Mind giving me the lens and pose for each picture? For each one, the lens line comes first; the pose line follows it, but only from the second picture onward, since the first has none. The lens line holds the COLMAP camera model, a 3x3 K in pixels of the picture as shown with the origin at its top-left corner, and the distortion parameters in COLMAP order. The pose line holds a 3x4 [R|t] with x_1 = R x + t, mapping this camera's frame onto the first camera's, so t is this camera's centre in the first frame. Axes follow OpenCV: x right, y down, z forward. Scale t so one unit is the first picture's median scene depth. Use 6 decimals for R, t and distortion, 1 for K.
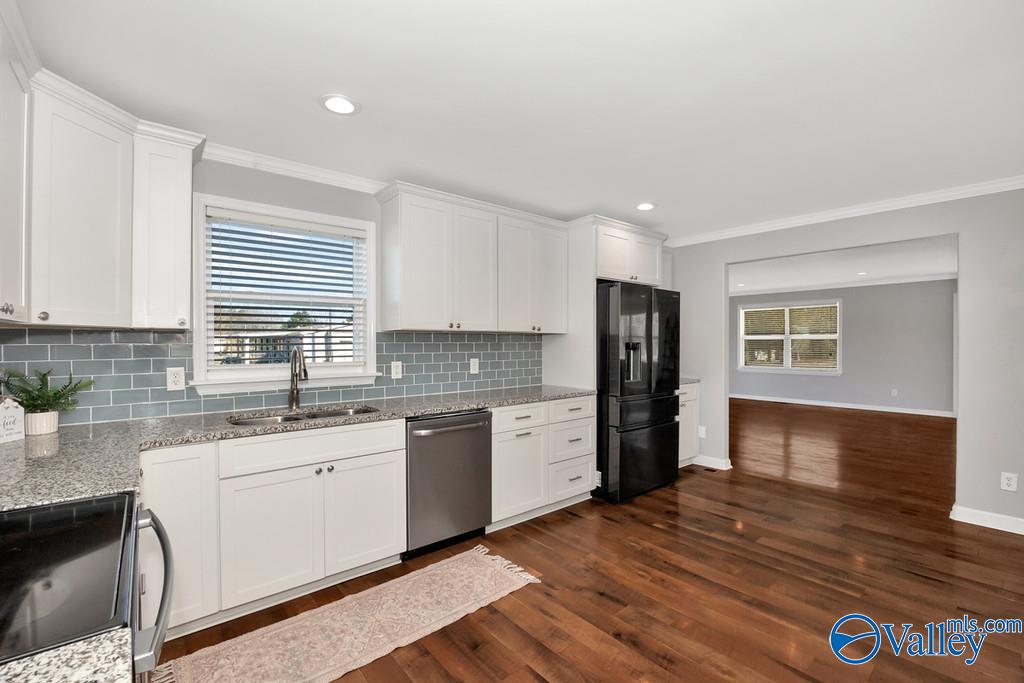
lens RADIAL K [[448.3, 0, 514.3], [0, 448.3, 347.9], [0, 0, 1]] dist [-0.011610, -0.000197]
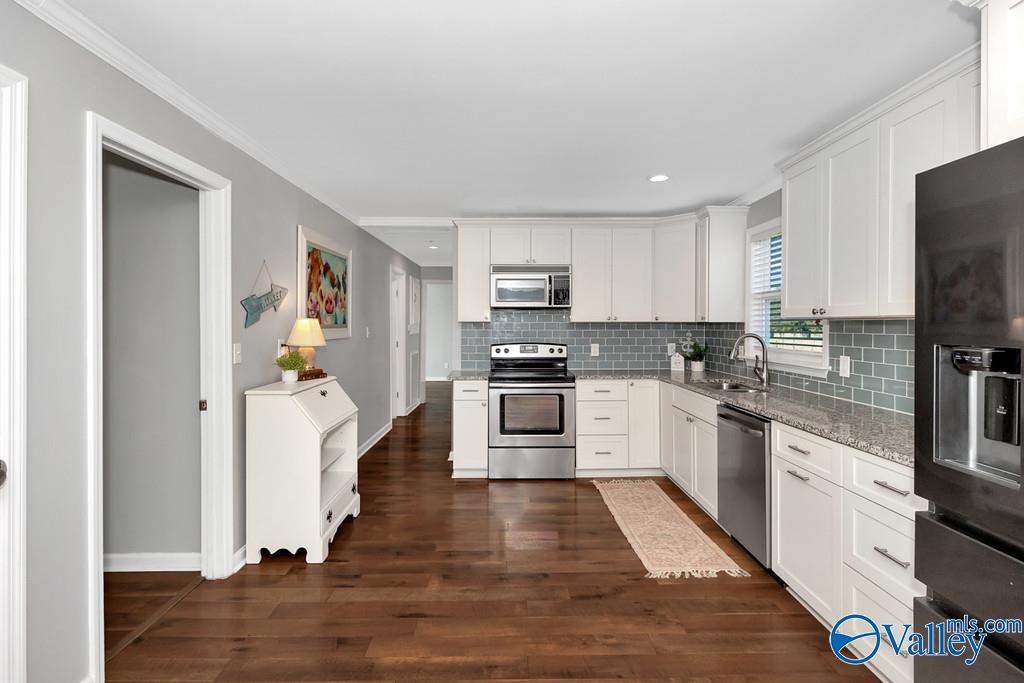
lens RADIAL K [[491.4, 0, 498.7], [0, 491.4, 325.0], [0, 0, 1]] dist [-0.001997, 0.000036]
pose [[-0.656705, 0.001466, -0.754146, 0.859717], [-0.009621, 0.999900, 0.010321, -0.030301], [0.754086, 0.014033, -0.656625, 1.153663]]
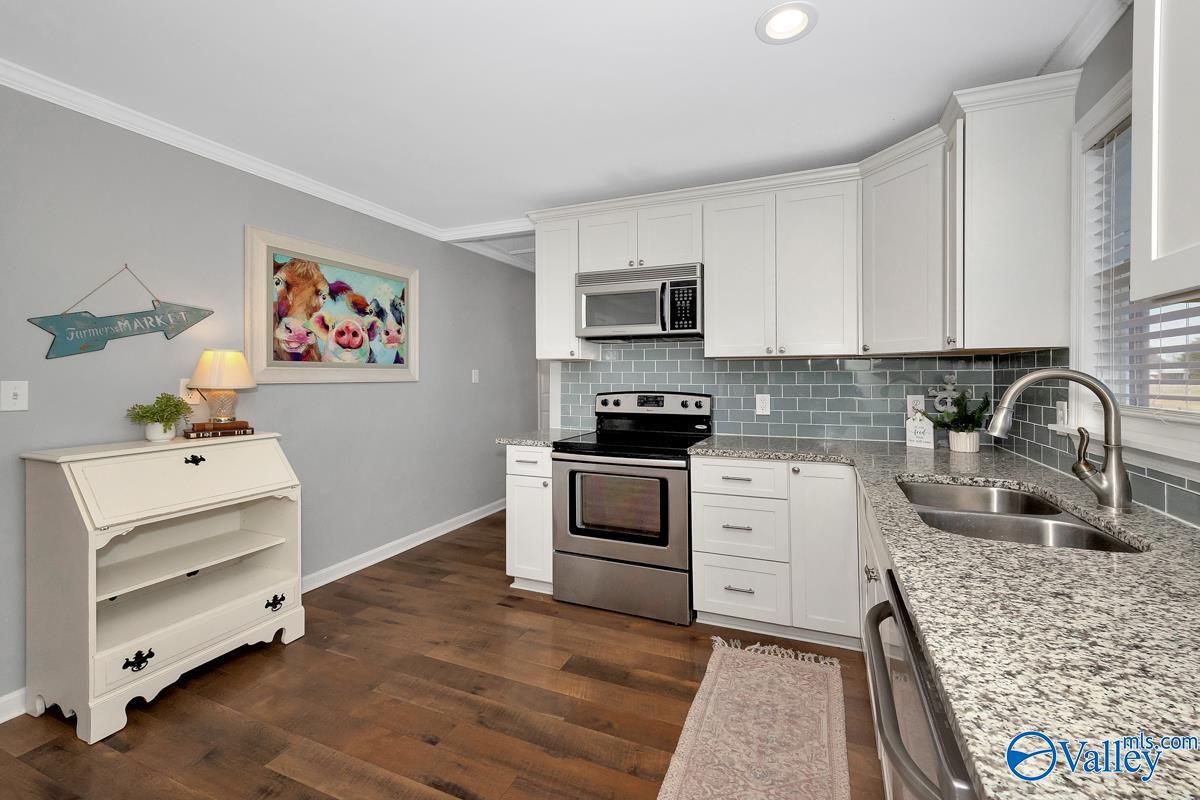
lens RADIAL K [[499.0, 0, 574.2], [0, 499.0, 371.8], [0, 0, 1]] dist [0.013418, 0.000035]
pose [[-0.905258, -0.001194, -0.424861, 0.179910], [-0.003831, 0.999978, 0.005351, -0.002987], [0.424846, 0.006472, -0.905243, 1.066456]]
